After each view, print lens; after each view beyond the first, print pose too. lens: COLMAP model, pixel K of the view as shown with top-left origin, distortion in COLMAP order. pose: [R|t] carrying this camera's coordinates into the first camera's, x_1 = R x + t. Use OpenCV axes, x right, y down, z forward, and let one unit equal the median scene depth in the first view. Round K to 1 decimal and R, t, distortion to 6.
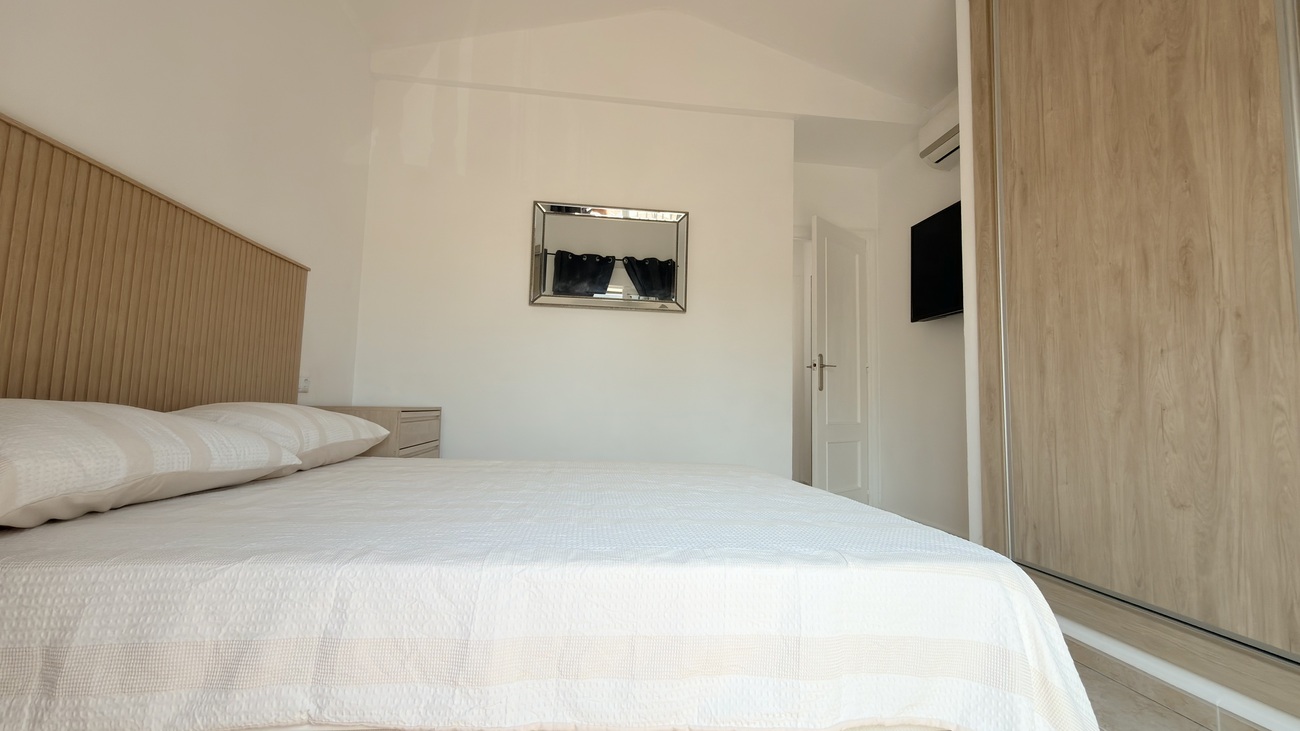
lens RADIAL K [[520.4, 0, 648.1], [0, 520.4, 366.3], [0, 0, 1]] dist [-0.000292, 0.000016]
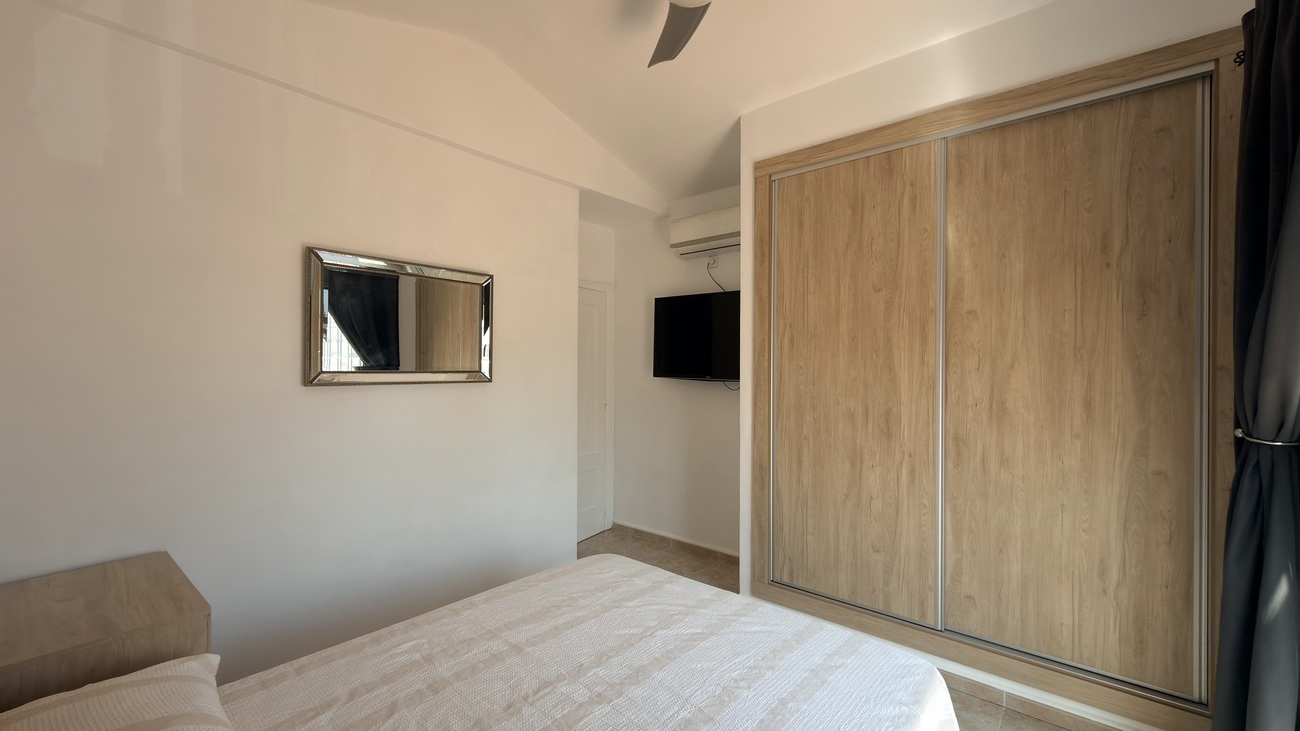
lens RADIAL K [[520.4, 0, 650.2], [0, 520.4, 367.2], [0, 0, 1]] dist [-0.000292, 0.000016]
pose [[0.741712, -0.022306, 0.670347, -0.720540], [-0.039505, 0.996259, 0.076862, -0.443597], [-0.669554, -0.083492, 0.738056, 0.206256]]
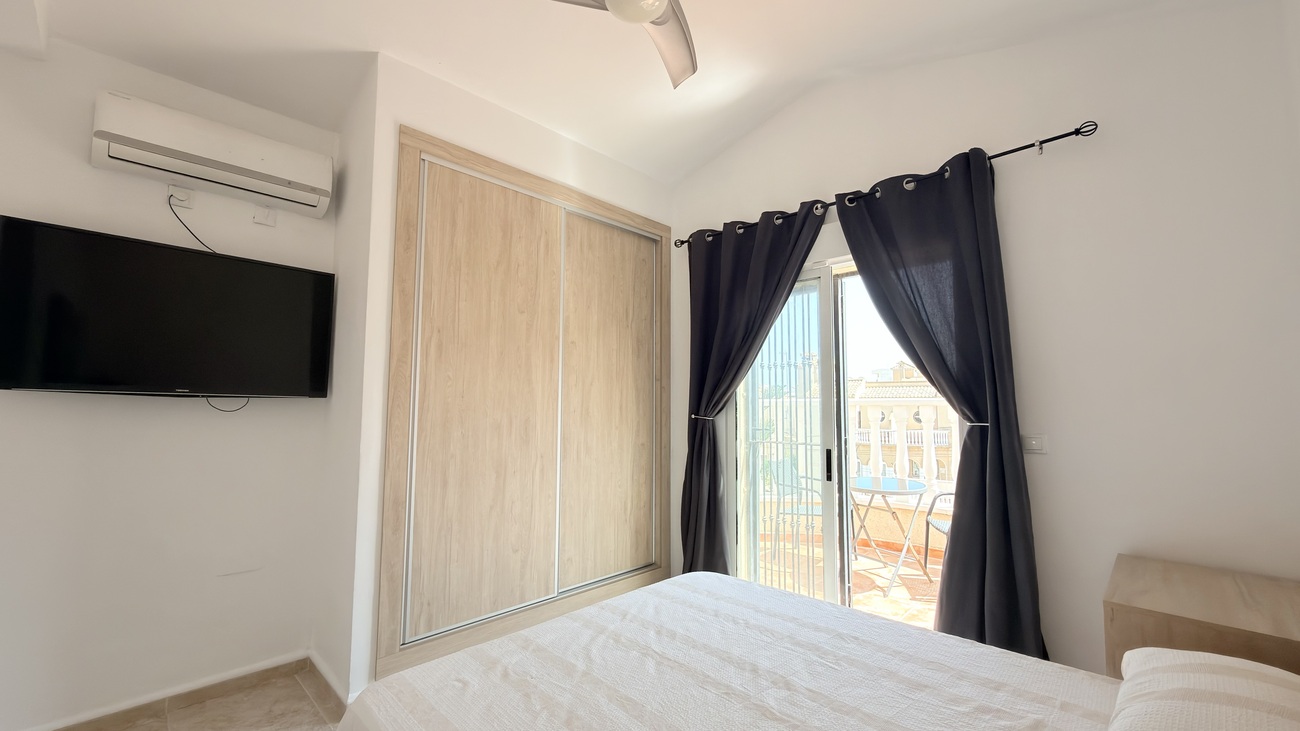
lens RADIAL K [[520.4, 0, 649.8], [0, 520.4, 366.3], [0, 0, 1]] dist [-0.000292, 0.000016]
pose [[-0.626570, 0.034524, 0.778600, -0.790104], [-0.081995, 0.990554, -0.109908, -0.230524], [-0.775040, -0.132706, -0.617820, 1.736743]]
